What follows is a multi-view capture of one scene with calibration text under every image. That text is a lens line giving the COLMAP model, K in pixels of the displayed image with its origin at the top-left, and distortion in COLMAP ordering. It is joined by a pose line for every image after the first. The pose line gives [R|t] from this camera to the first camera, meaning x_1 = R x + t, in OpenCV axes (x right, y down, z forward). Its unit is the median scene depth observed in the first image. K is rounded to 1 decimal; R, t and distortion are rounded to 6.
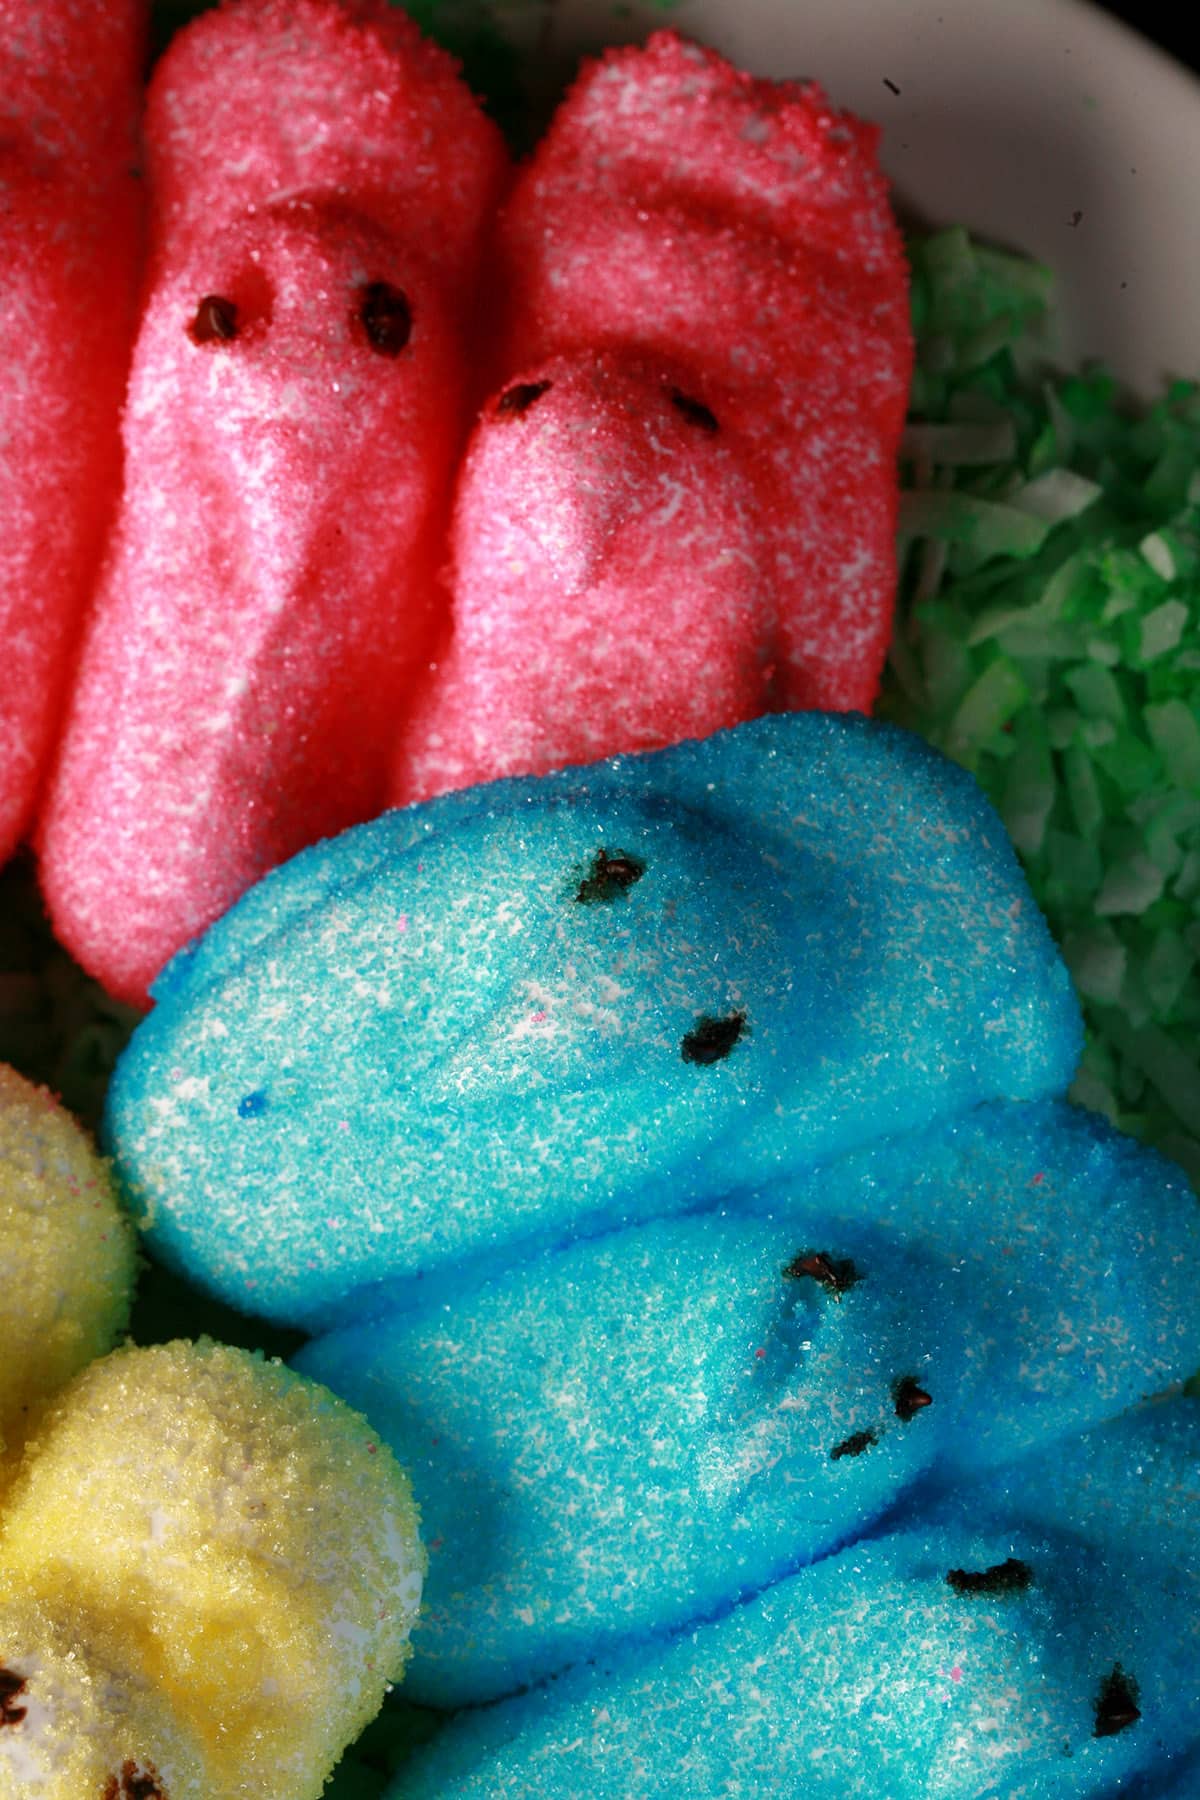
lens RADIAL K [[8096.9, 0, 600.0], [0, 8096.9, 900.0], [0, 0, 1]] dist [-0.435373, 5.437761]
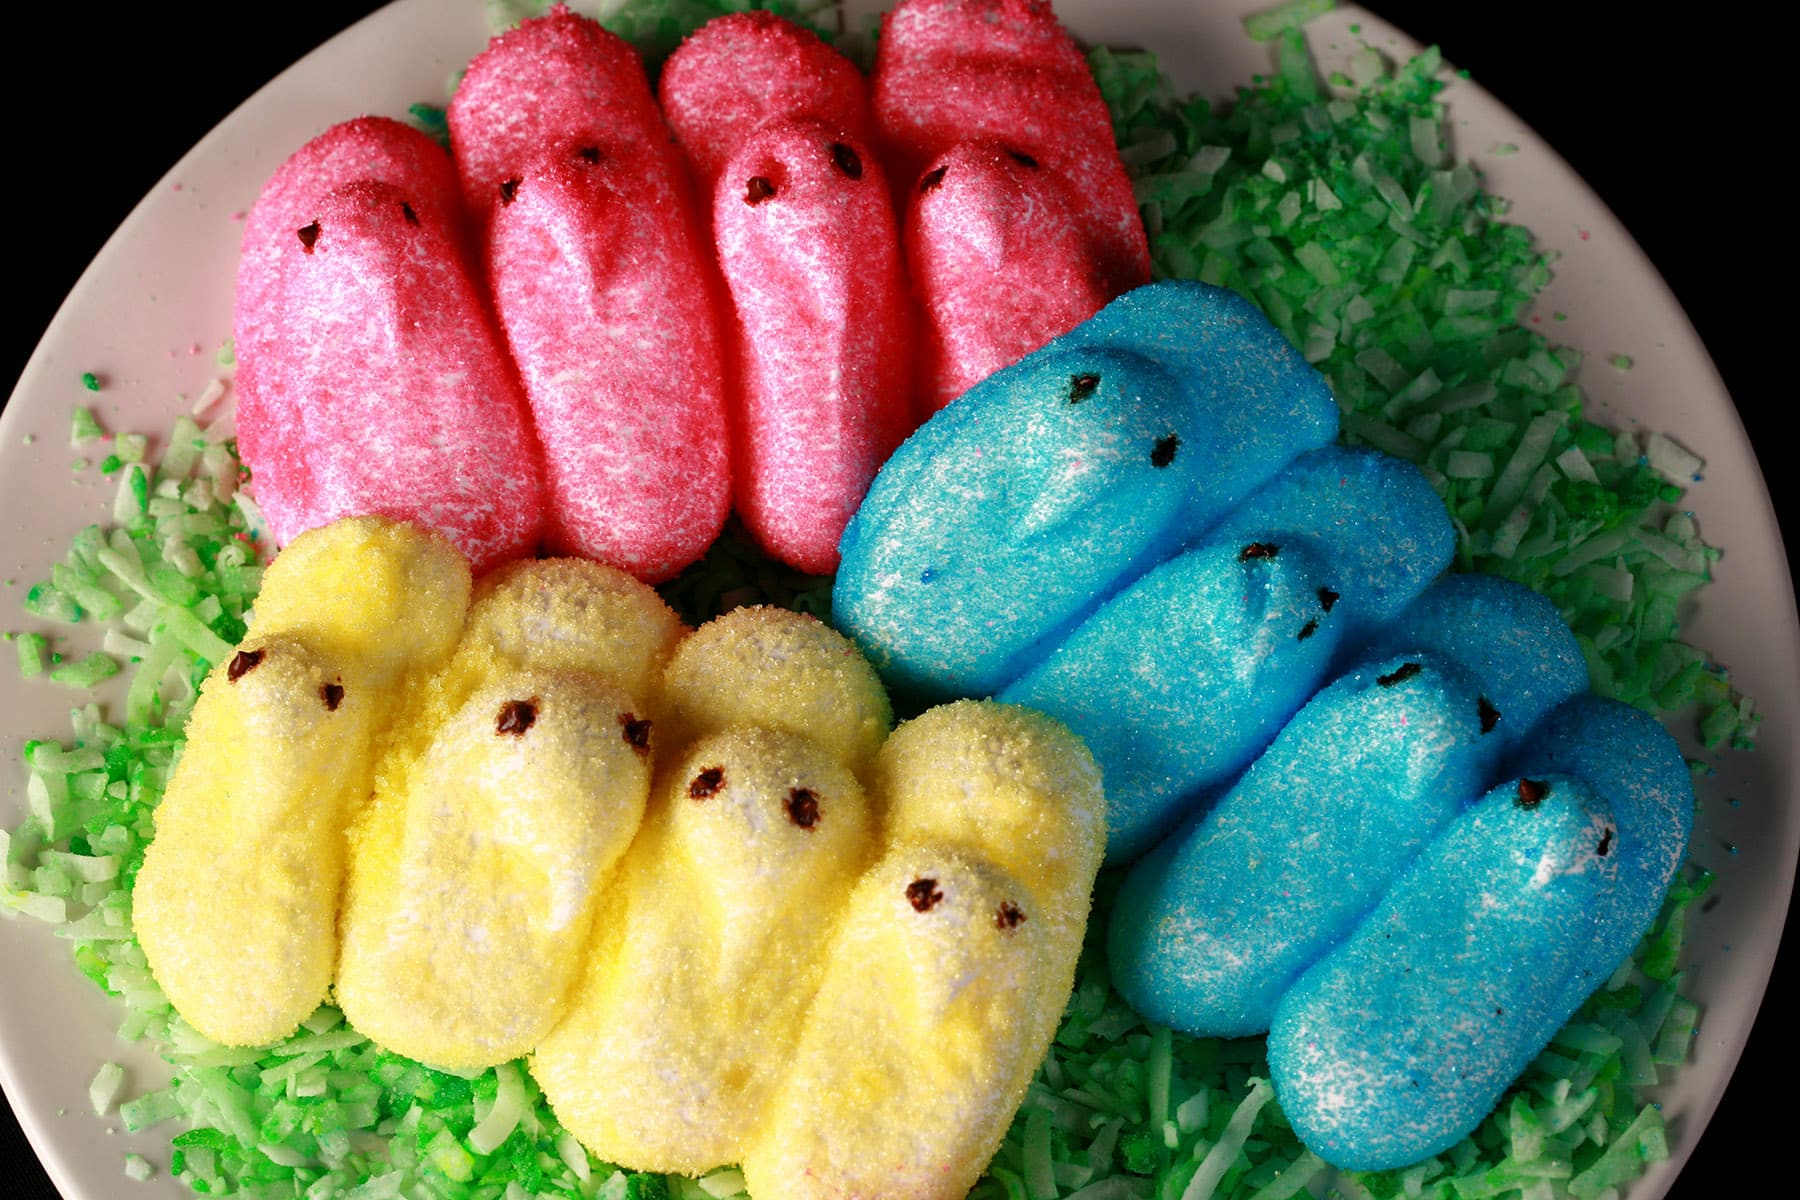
lens RADIAL K [[8096.9, 0, 900.0], [0, 8096.9, 600.0], [0, 0, 1]] dist [-0.435373, 5.437761]
pose [[0.941099, -0.299124, 0.157662, -0.337139], [0.315443, 0.944592, -0.090787, 0.193616], [-0.121769, 0.135173, 0.983311, -0.795586]]
